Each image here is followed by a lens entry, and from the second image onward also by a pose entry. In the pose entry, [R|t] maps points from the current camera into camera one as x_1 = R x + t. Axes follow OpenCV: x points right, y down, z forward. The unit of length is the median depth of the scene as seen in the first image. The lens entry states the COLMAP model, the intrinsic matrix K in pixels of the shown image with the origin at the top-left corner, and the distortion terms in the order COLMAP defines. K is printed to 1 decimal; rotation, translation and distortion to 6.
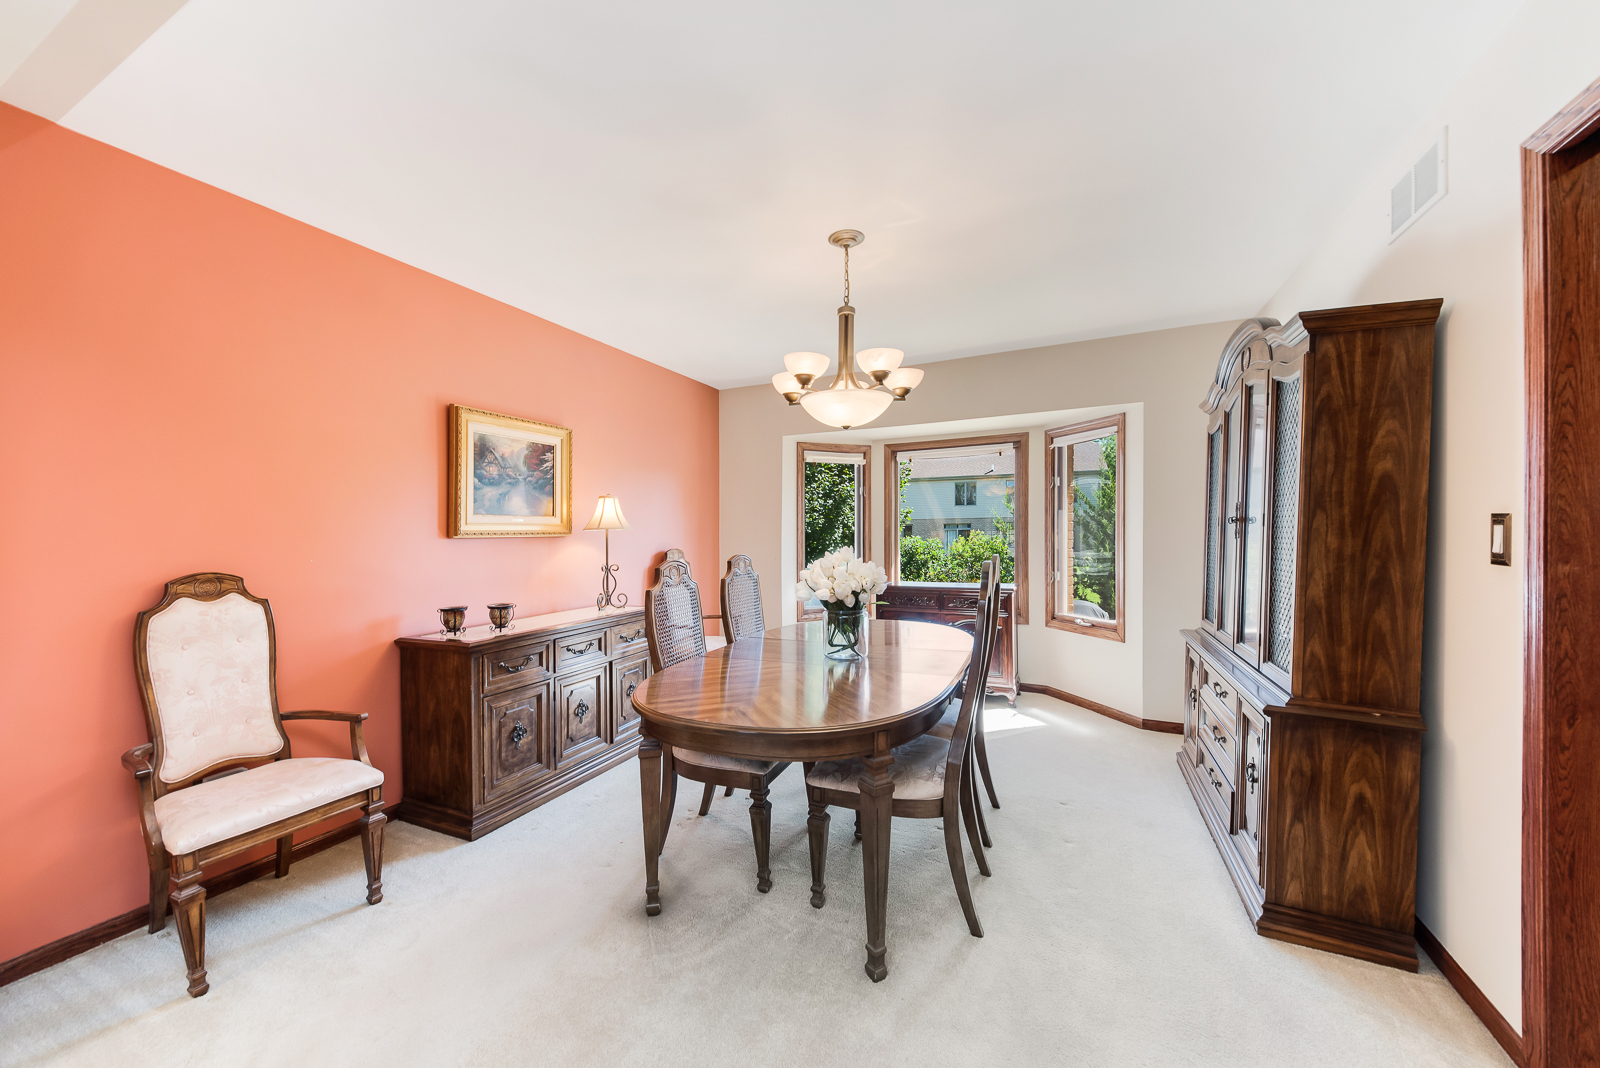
lens RADIAL K [[594.7, 0, 797.3], [0, 594.7, 532.9], [0, 0, 1]] dist [-0.029996, -0.000382]
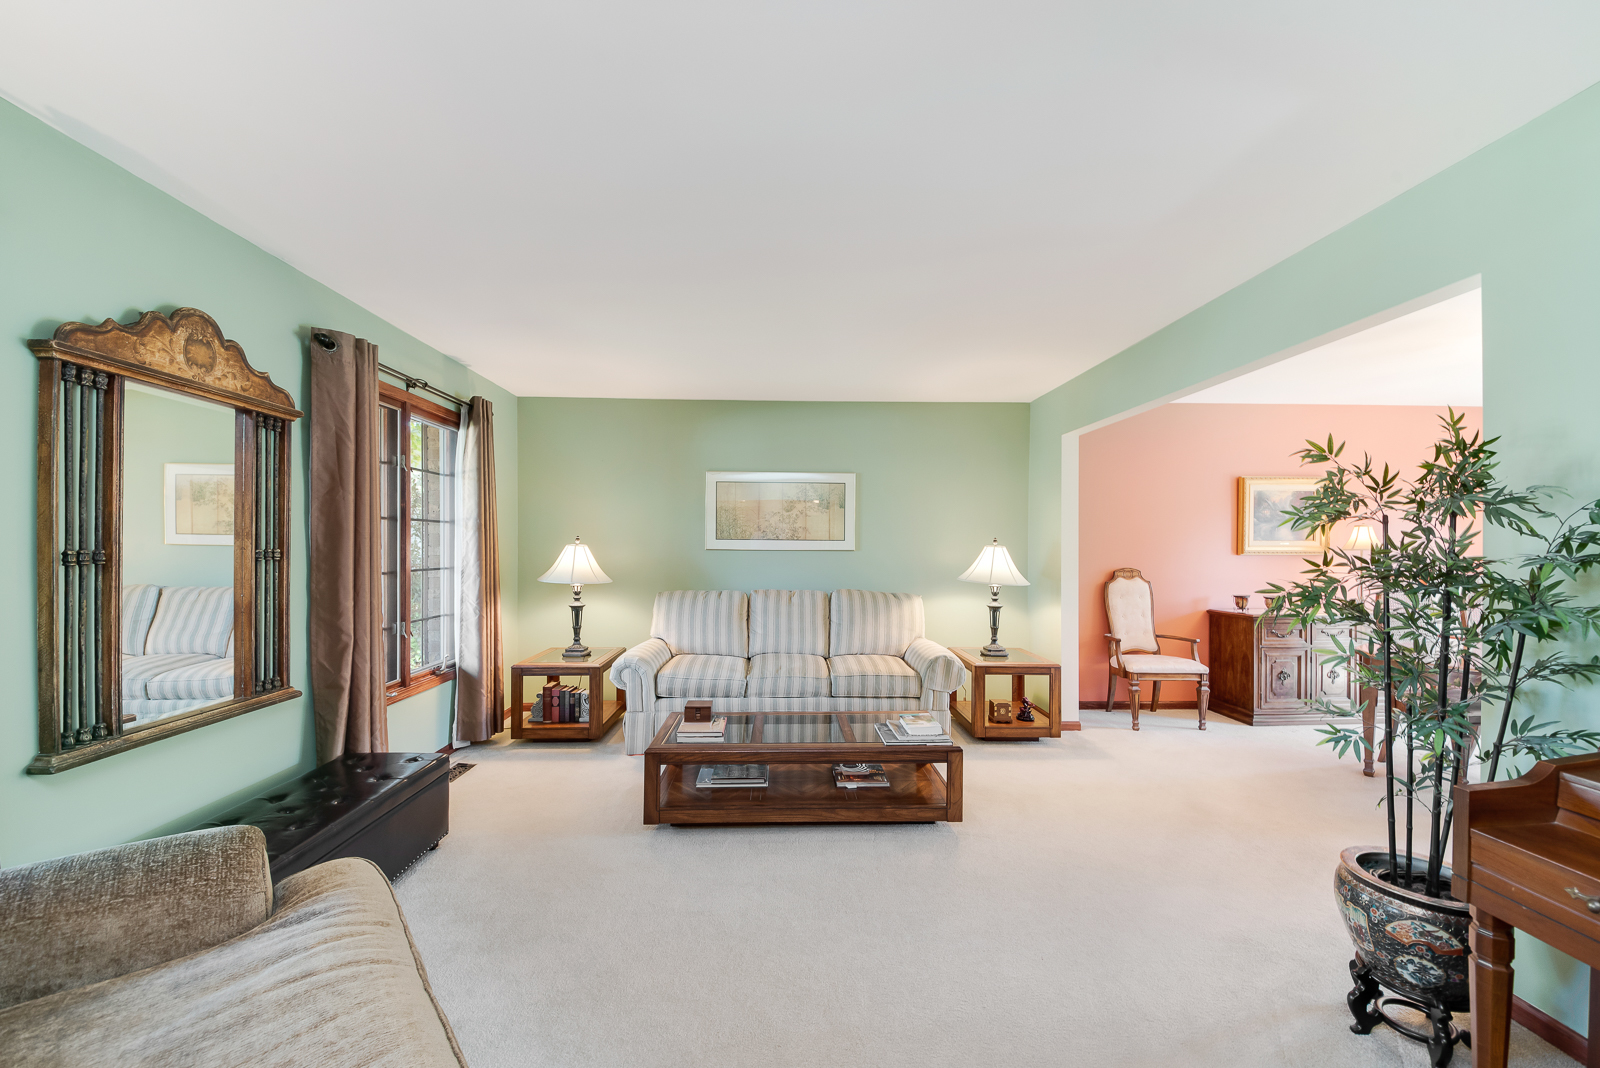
lens RADIAL K [[651.5, 0, 796.4], [0, 651.5, 529.4], [0, 0, 1]] dist [-0.001269, -0.000129]
pose [[0.459661, -0.011278, -0.888023, 0.529874], [-0.013817, 0.999708, -0.019848, -0.010293], [0.887987, 0.021393, 0.459370, -1.075684]]
